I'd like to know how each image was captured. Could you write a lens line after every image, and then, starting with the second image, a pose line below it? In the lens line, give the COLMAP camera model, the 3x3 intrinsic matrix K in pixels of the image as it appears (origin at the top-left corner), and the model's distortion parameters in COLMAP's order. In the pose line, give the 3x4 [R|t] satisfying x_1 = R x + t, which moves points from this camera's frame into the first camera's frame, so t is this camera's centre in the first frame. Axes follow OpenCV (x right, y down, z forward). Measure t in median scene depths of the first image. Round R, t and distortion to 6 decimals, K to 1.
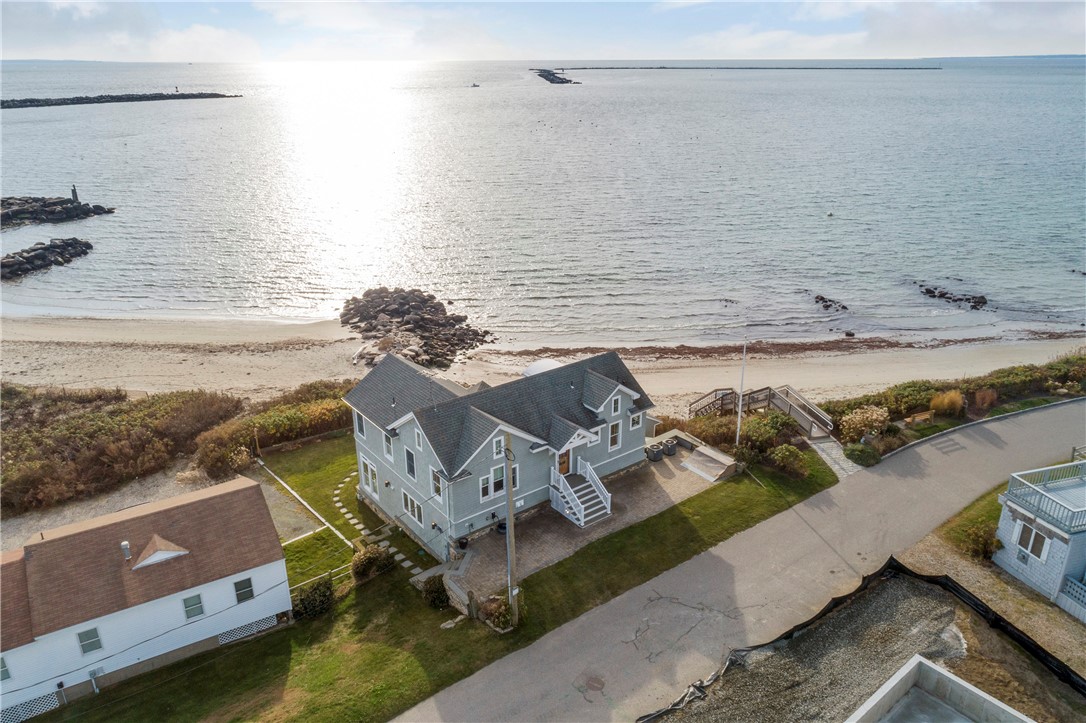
lens RADIAL K [[760.9, 0, 543.0], [0, 760.9, 361.5], [0, 0, 1]] dist [-0.003489, 0.003078]
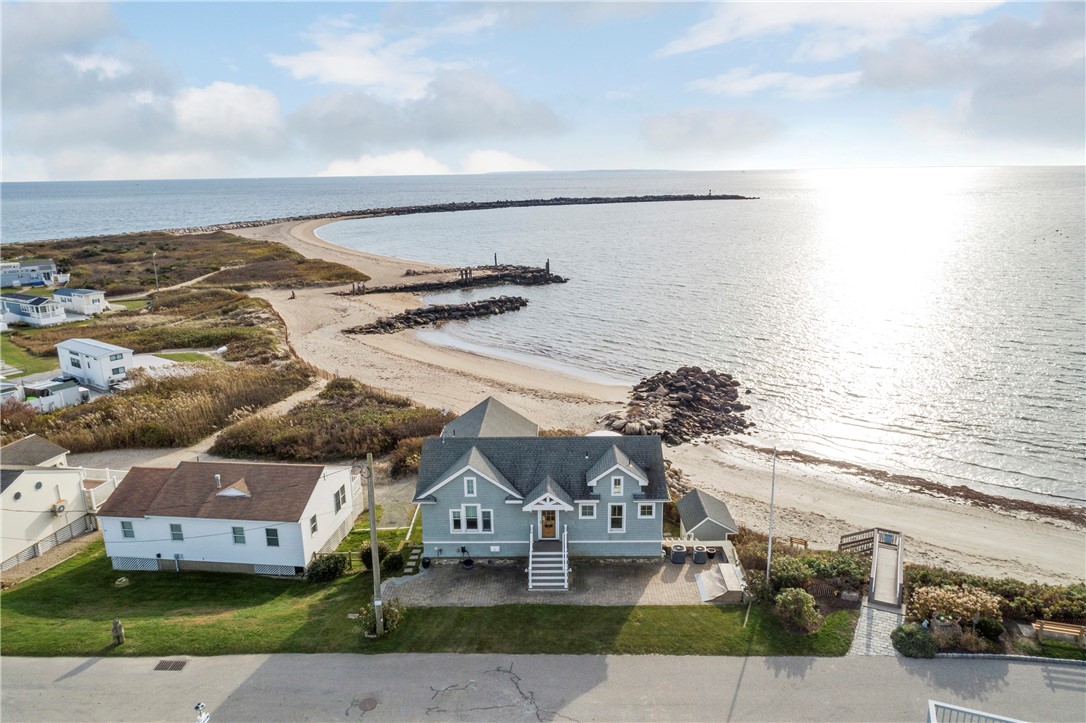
lens RADIAL K [[731.2, 0, 543.0], [0, 731.2, 361.5], [0, 0, 1]] dist [-0.004069, 0.007754]
pose [[0.782027, 0.151119, -0.604646, 0.441926], [-0.221695, 0.974156, -0.043261, -0.027491], [0.582482, 0.167878, 0.795319, 0.141125]]
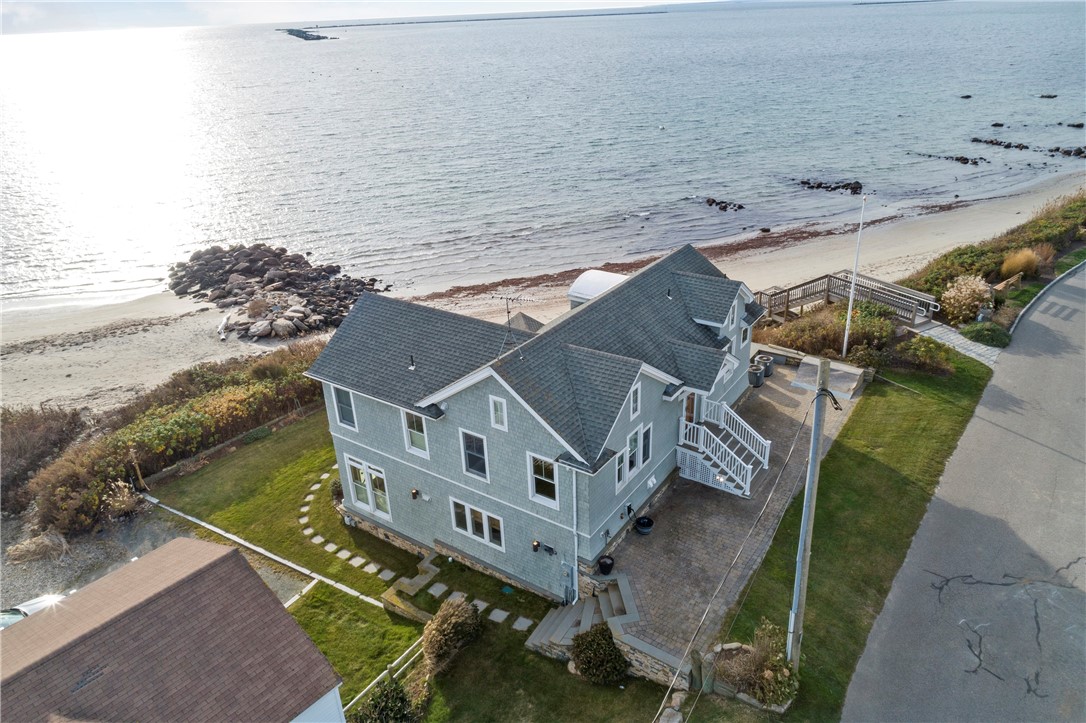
lens RADIAL K [[731.2, 0, 543.0], [0, 731.2, 361.5], [0, 0, 1]] dist [-0.004069, 0.007754]
pose [[0.951560, -0.162742, 0.260863, -0.196117], [0.146073, 0.985853, 0.082198, 0.015655], [-0.270549, -0.040112, 0.961870, 0.320093]]
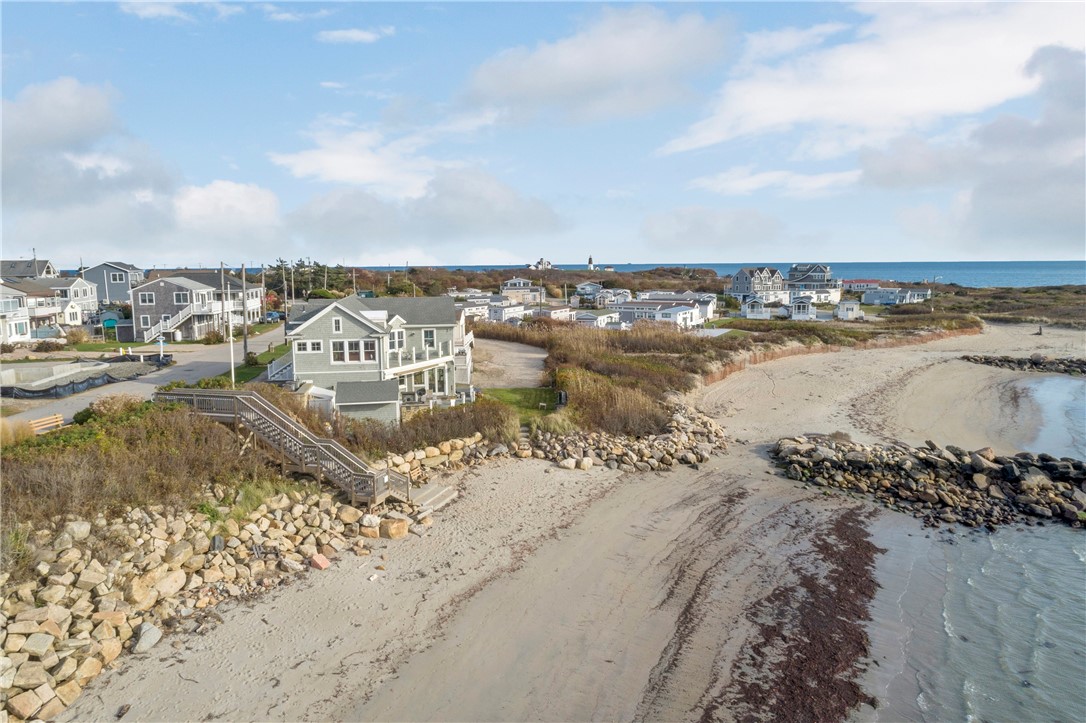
lens RADIAL K [[731.2, 0, 543.0], [0, 731.2, 361.5], [0, 0, 1]] dist [-0.004069, 0.007754]
pose [[-0.472941, 0.127251, -0.871857, 0.787198], [-0.319190, 0.897559, 0.304148, -0.315252], [0.821246, 0.422132, -0.383875, 1.467857]]
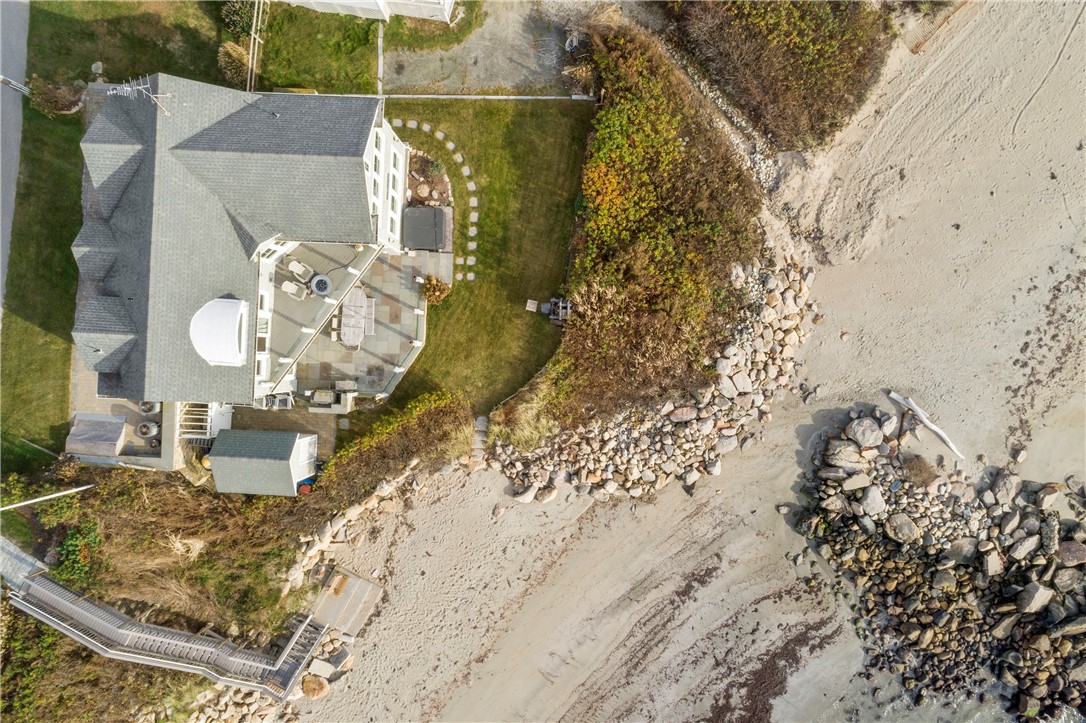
lens RADIAL K [[731.2, 0, 543.0], [0, 731.2, 361.5], [0, 0, 1]] dist [-0.004069, 0.007754]
pose [[-0.647924, 0.761210, 0.027463, -0.158428], [-0.250152, -0.246702, 0.936249, -0.610255], [0.719457, 0.599748, 0.350262, 0.855176]]
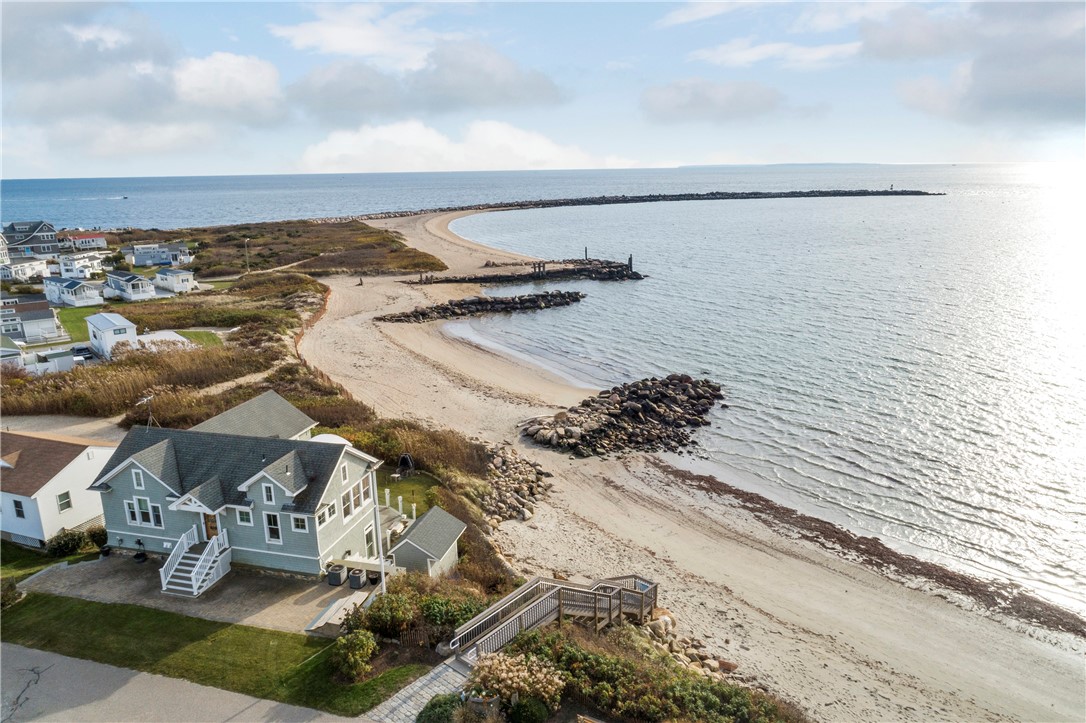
lens RADIAL K [[731.2, 0, 543.0], [0, 731.2, 361.5], [0, 0, 1]] dist [-0.004069, 0.007754]
pose [[0.609358, 0.199164, -0.767474, 0.732899], [-0.283186, 0.958766, 0.023961, -0.162184], [0.740600, 0.202737, 0.640632, 0.515306]]
